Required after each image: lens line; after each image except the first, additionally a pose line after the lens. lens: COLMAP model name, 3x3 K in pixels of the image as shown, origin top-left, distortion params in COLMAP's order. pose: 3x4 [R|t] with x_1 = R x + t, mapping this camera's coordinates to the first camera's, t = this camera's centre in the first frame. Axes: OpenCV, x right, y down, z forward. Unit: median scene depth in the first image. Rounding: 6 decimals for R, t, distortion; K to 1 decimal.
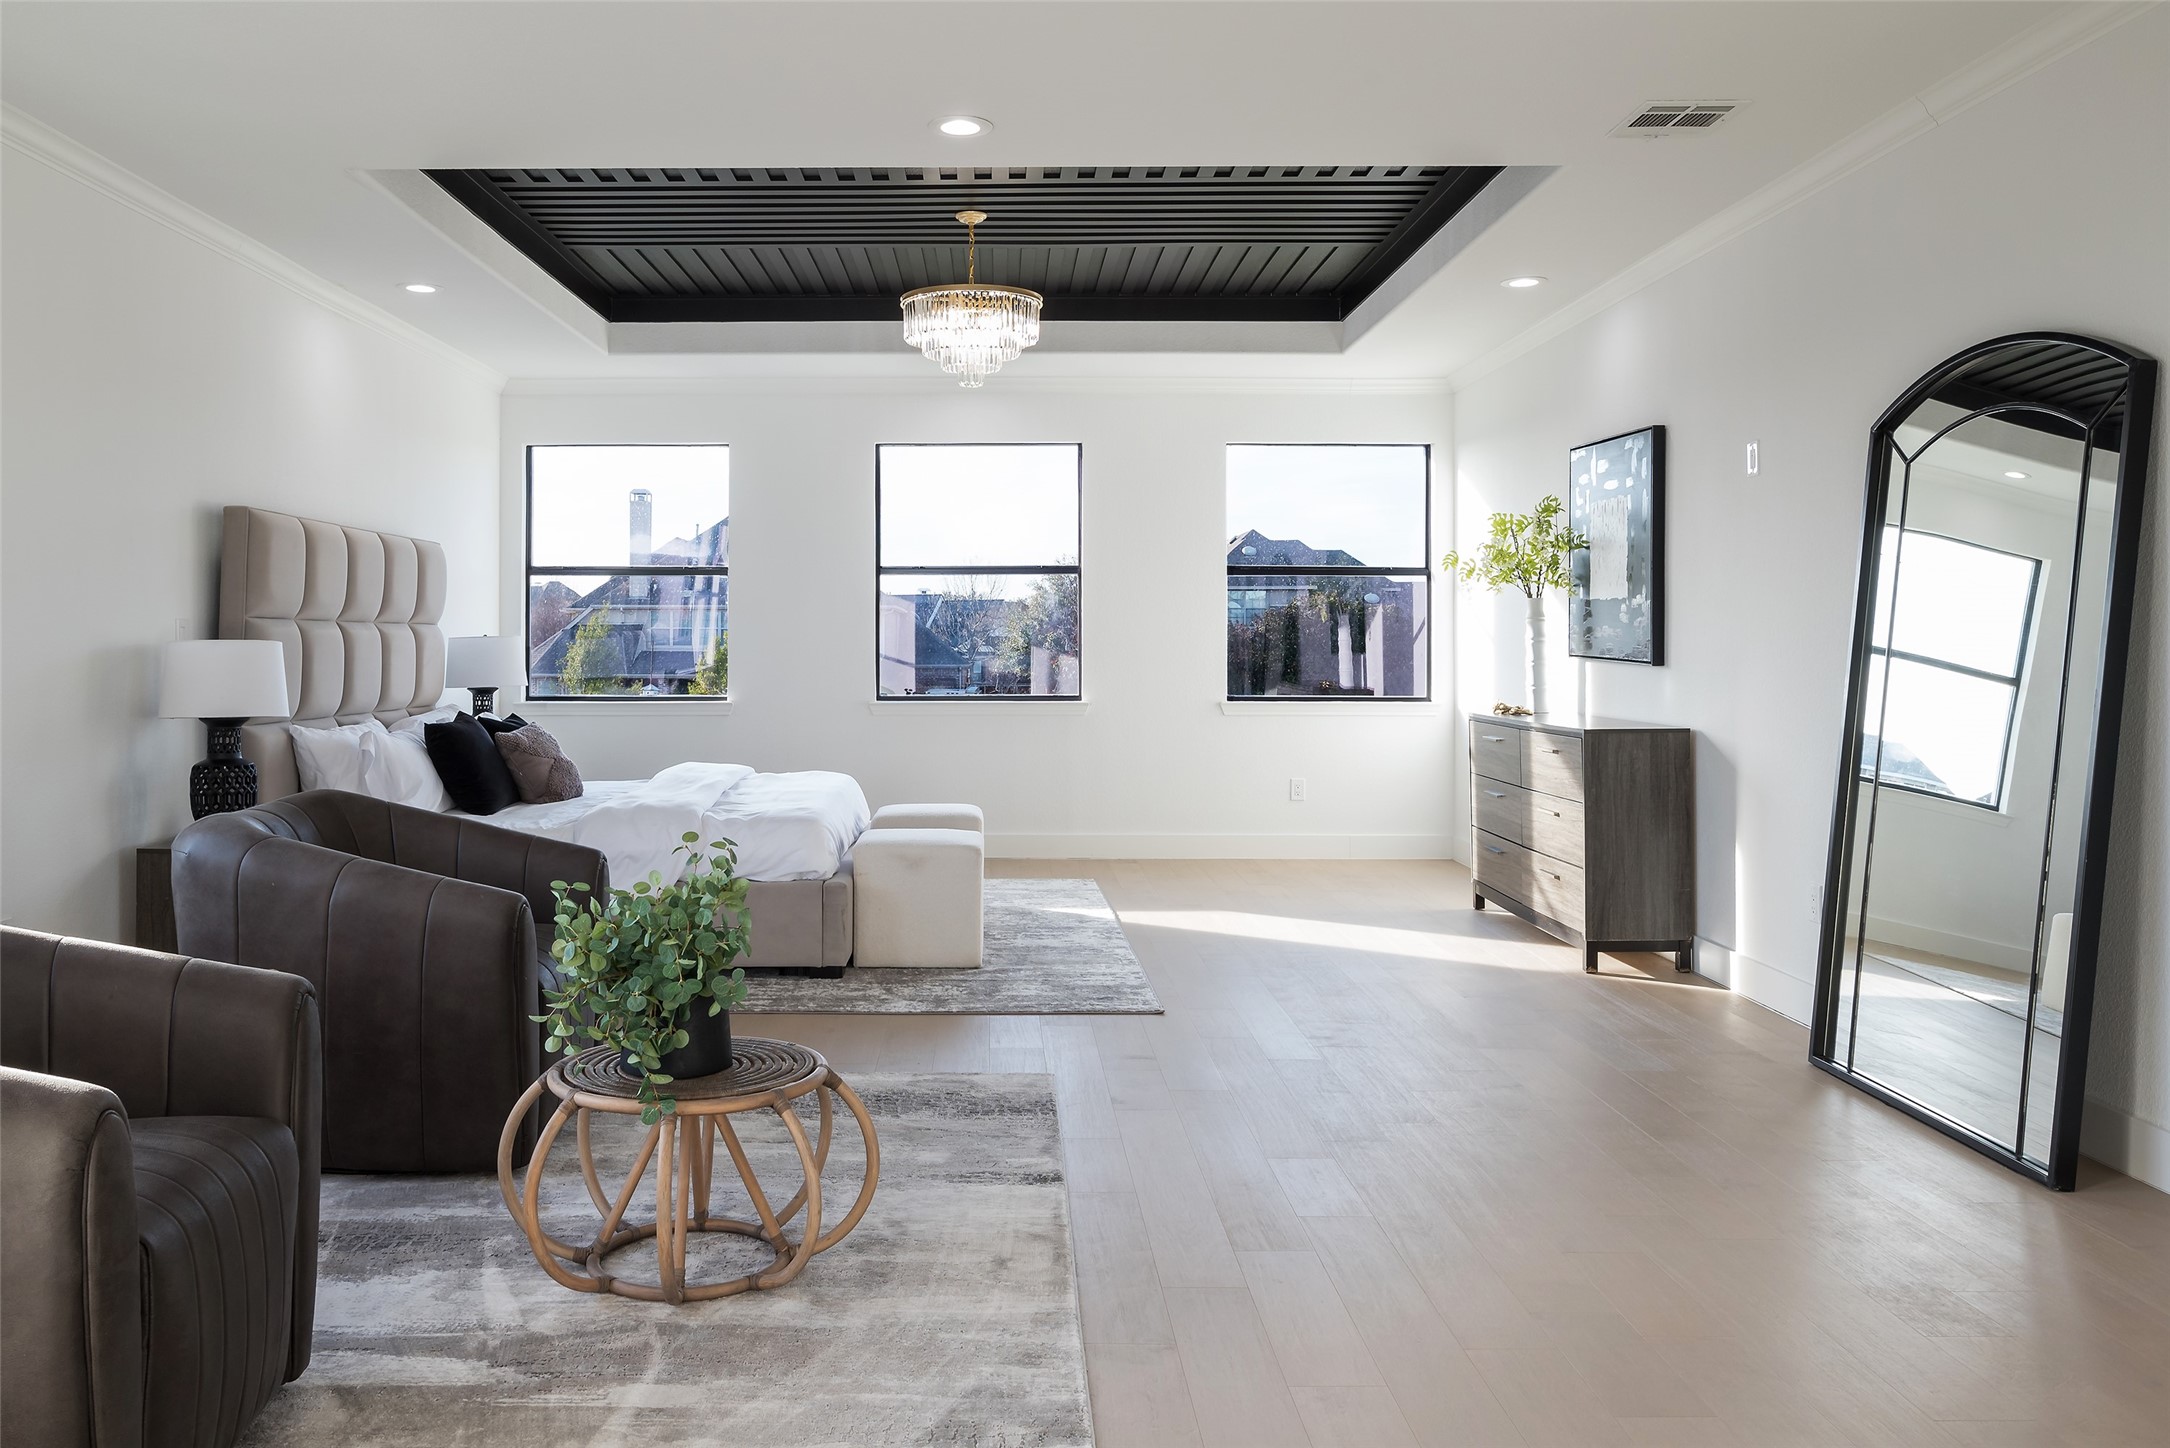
lens RADIAL K [[1684.4, 0, 1082.2], [0, 1684.4, 607.8], [0, 0, 1]] dist [-0.051611, -0.000386]
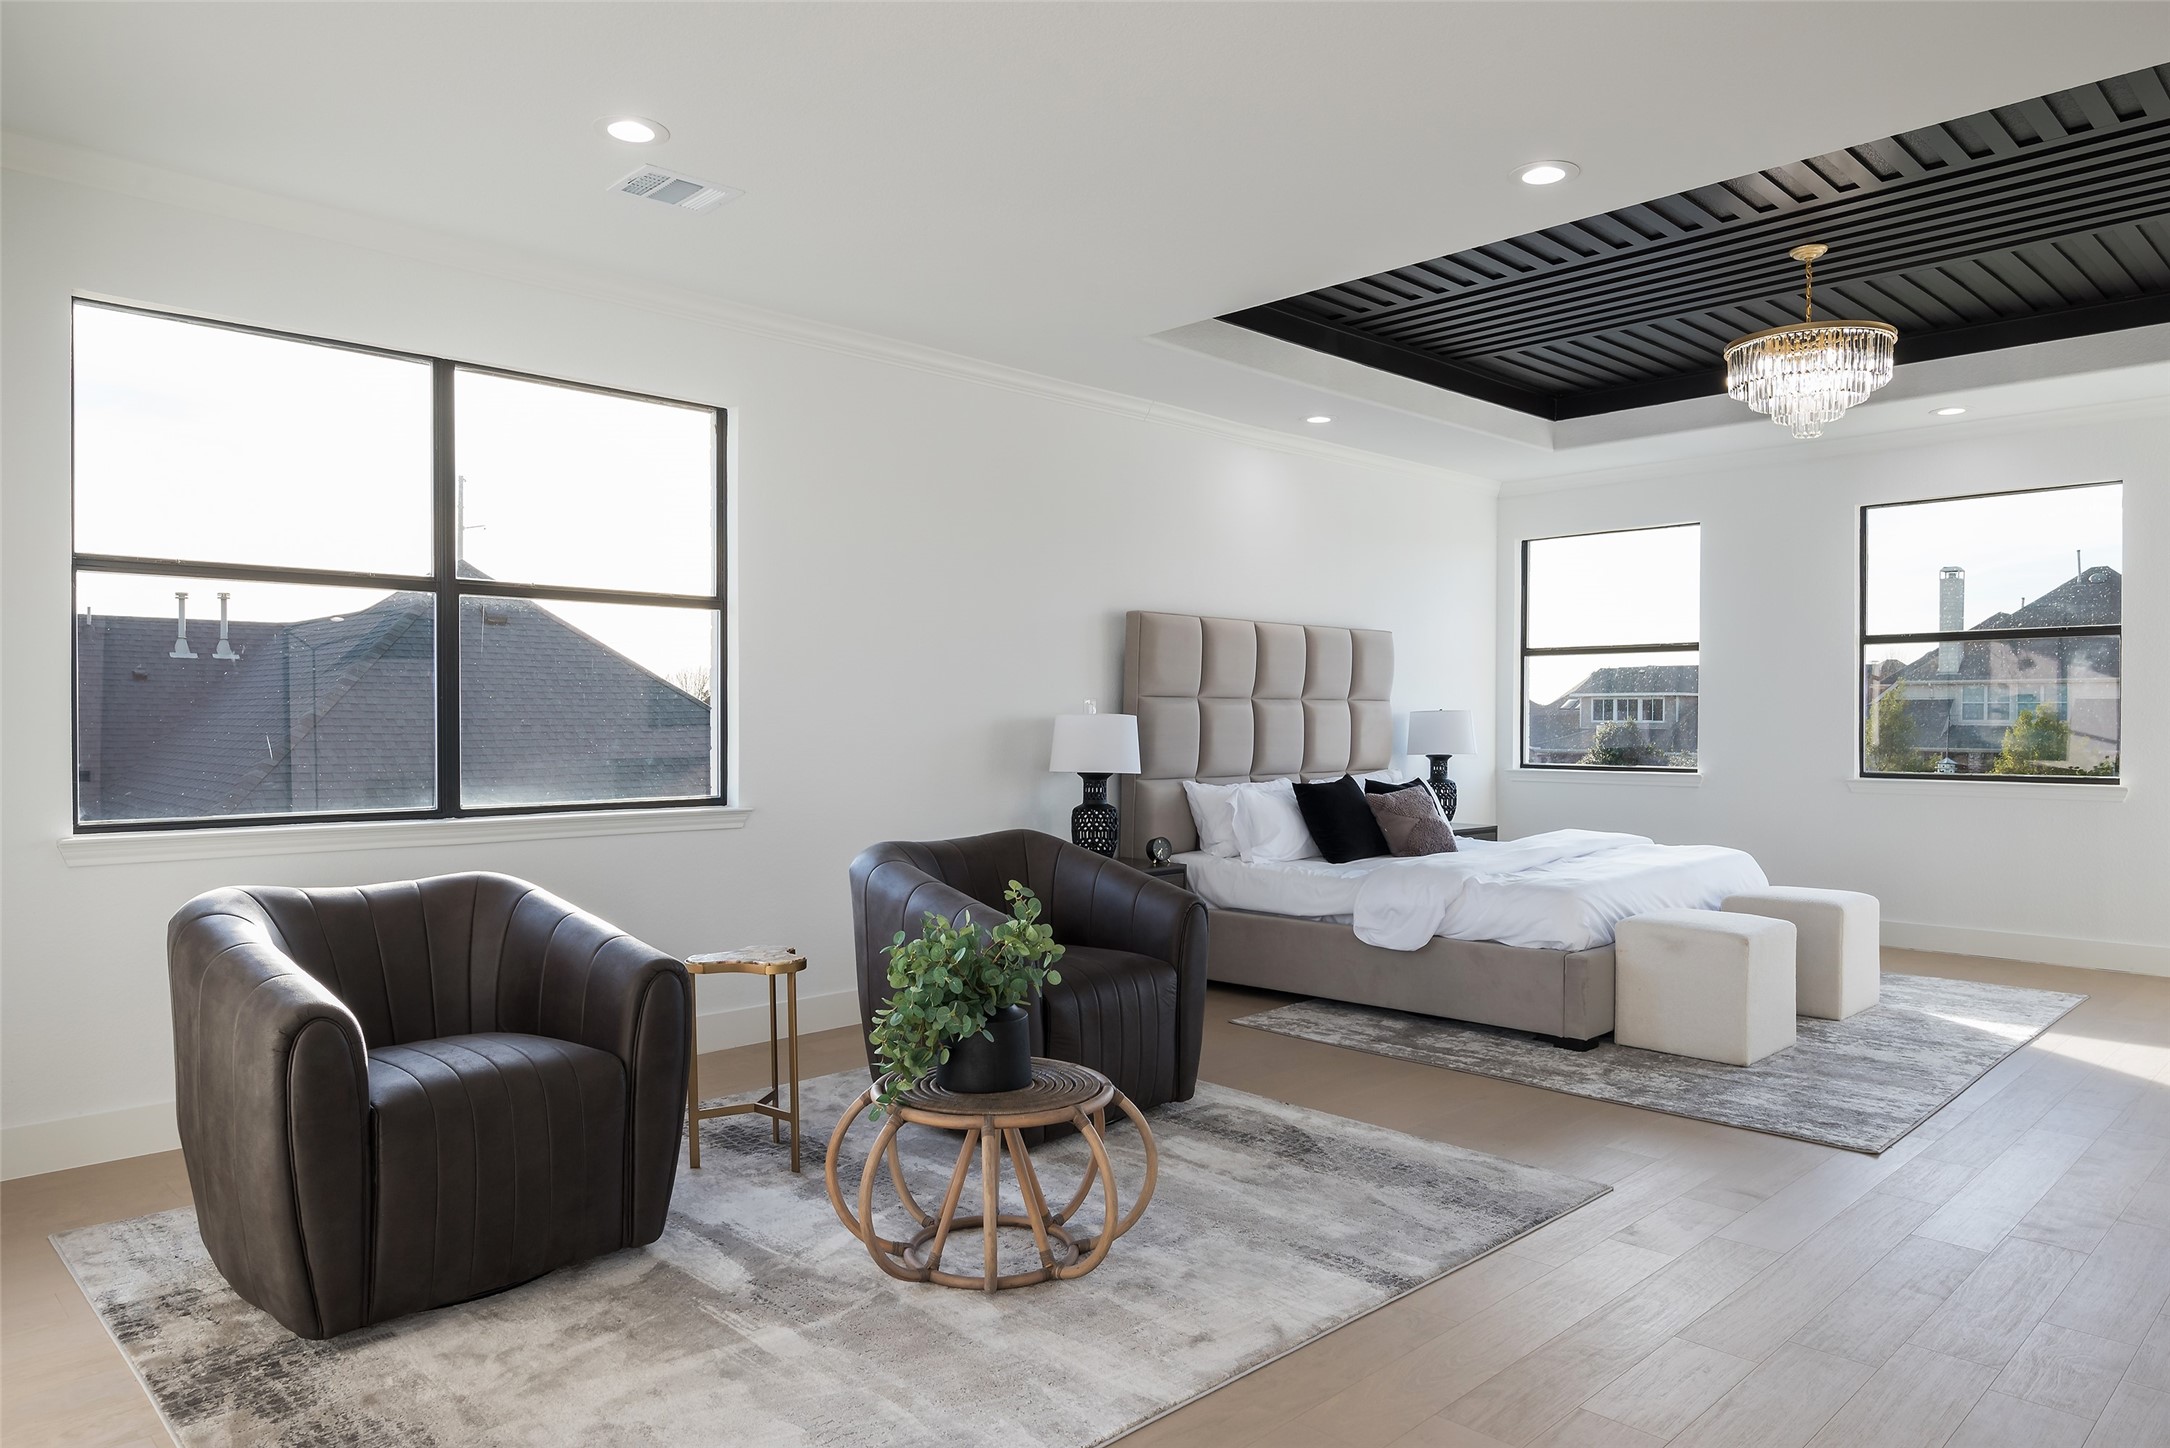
lens RADIAL K [[1437.1, 0, 1085.0], [0, 1437.1, 724.0], [0, 0, 1]] dist [-0.026359, -0.000001]
pose [[0.674045, 0.006132, -0.738665, 0.277733], [0.013508, 0.999696, 0.020626, 0.003172], [0.738567, -0.023881, 0.673757, 0.200602]]
